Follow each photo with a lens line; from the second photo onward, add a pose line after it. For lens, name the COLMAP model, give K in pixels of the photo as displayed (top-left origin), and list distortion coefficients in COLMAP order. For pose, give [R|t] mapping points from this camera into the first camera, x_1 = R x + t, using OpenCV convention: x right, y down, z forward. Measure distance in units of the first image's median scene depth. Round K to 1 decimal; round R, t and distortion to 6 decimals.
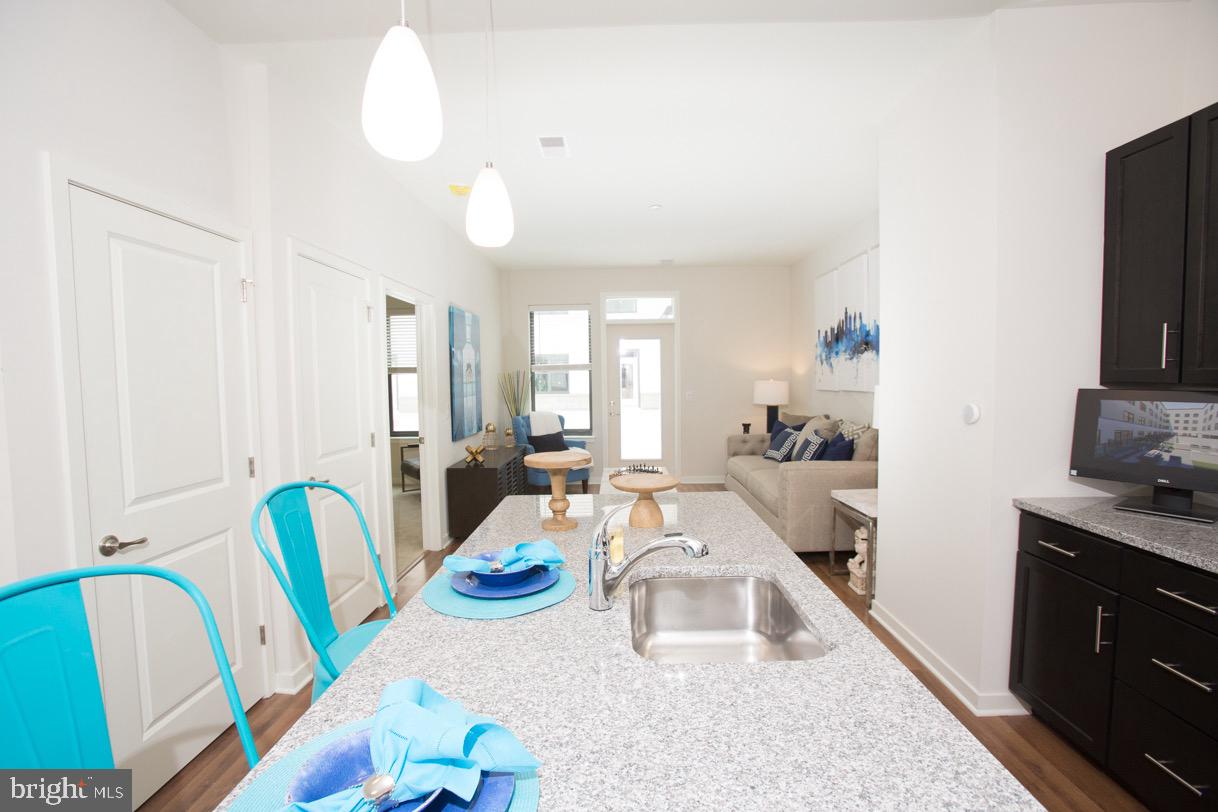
lens RADIAL K [[557.9, 0, 602.8], [0, 557.9, 408.3], [0, 0, 1]] dist [-0.091116, 0.041989]
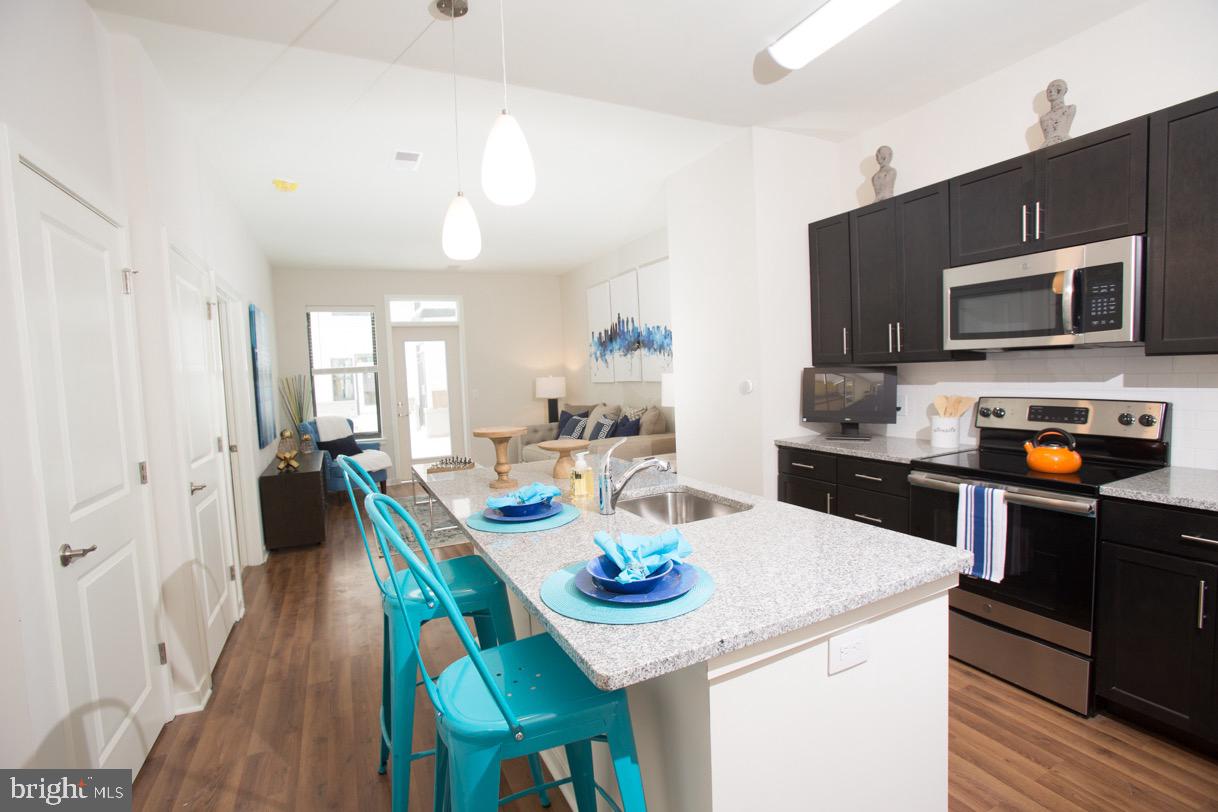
lens RADIAL K [[557.9, 0, 602.8], [0, 557.9, 408.3], [0, 0, 1]] dist [-0.091116, 0.041989]
pose [[0.887639, -0.052222, 0.457569, -0.170047], [0.055090, 0.998456, 0.007083, 0.016617], [-0.457233, 0.018920, 0.889146, -0.081510]]
